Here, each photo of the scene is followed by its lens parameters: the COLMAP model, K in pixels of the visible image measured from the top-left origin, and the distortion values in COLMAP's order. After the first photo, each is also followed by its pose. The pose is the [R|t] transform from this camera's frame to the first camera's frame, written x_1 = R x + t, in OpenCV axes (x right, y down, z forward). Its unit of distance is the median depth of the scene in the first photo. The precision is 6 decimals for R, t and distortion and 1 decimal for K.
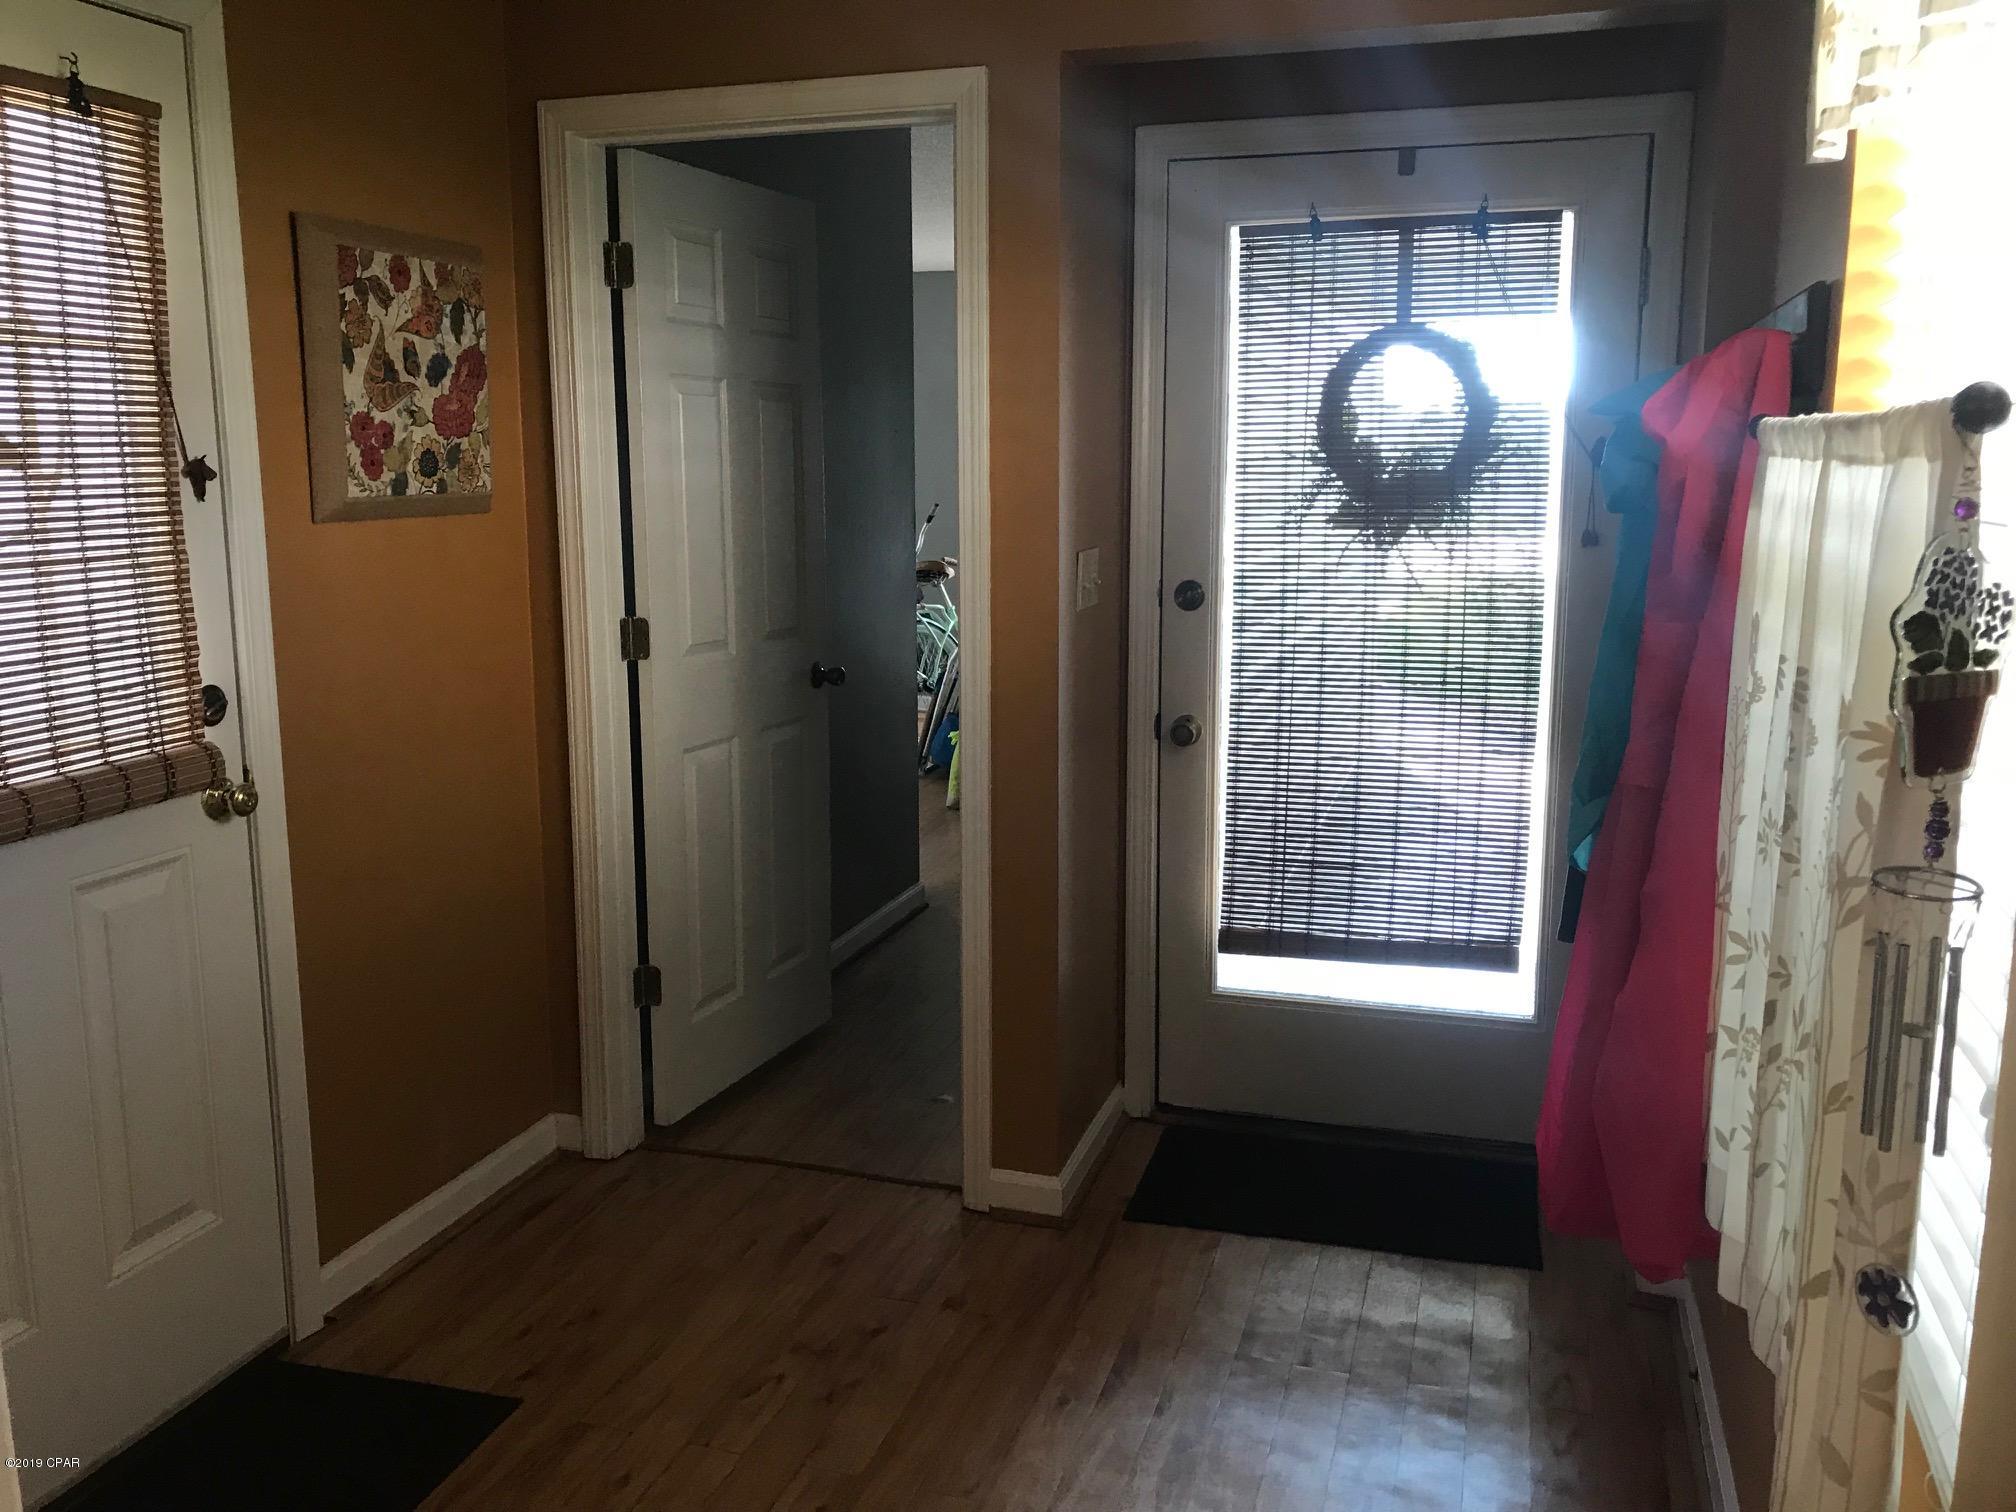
lens RADIAL K [[1661.7, 0, 1000.9], [0, 1661.7, 760.6], [0, 0, 1]] dist [0.026455, -0.024697]
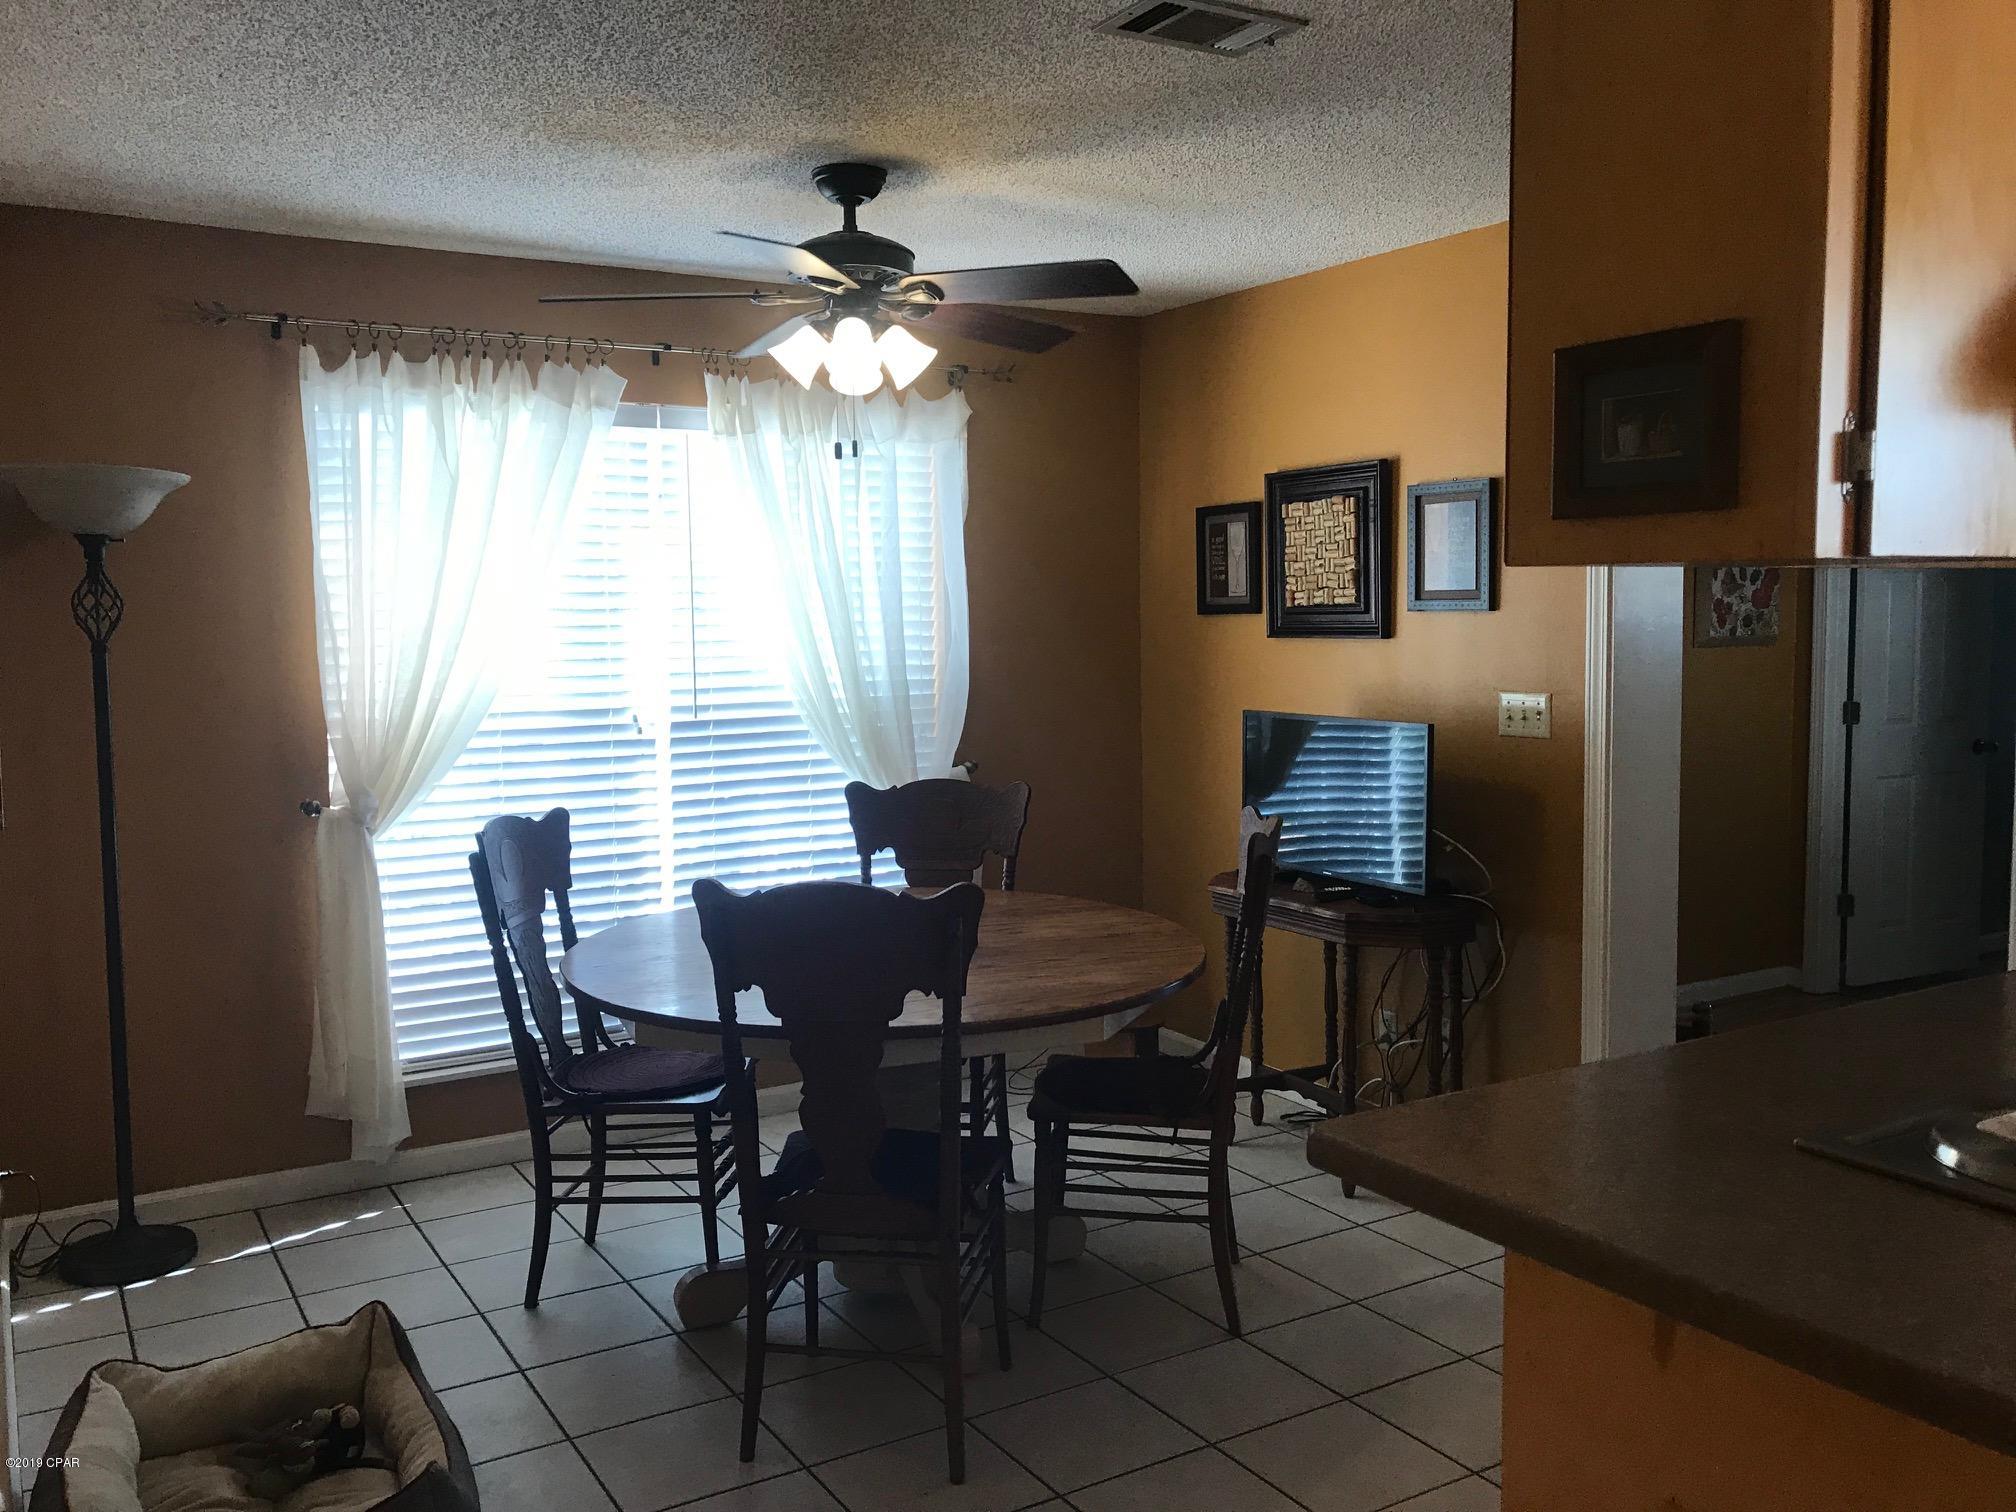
lens RADIAL K [[1661.7, 0, 993.3], [0, 1661.7, 754.9], [0, 0, 1]] dist [0.026455, -0.024697]
pose [[0.758574, 0.039384, -0.650396, 0.303866], [-0.100896, 0.993232, -0.057533, 0.201792], [0.643728, 0.109265, 0.757413, -1.159876]]
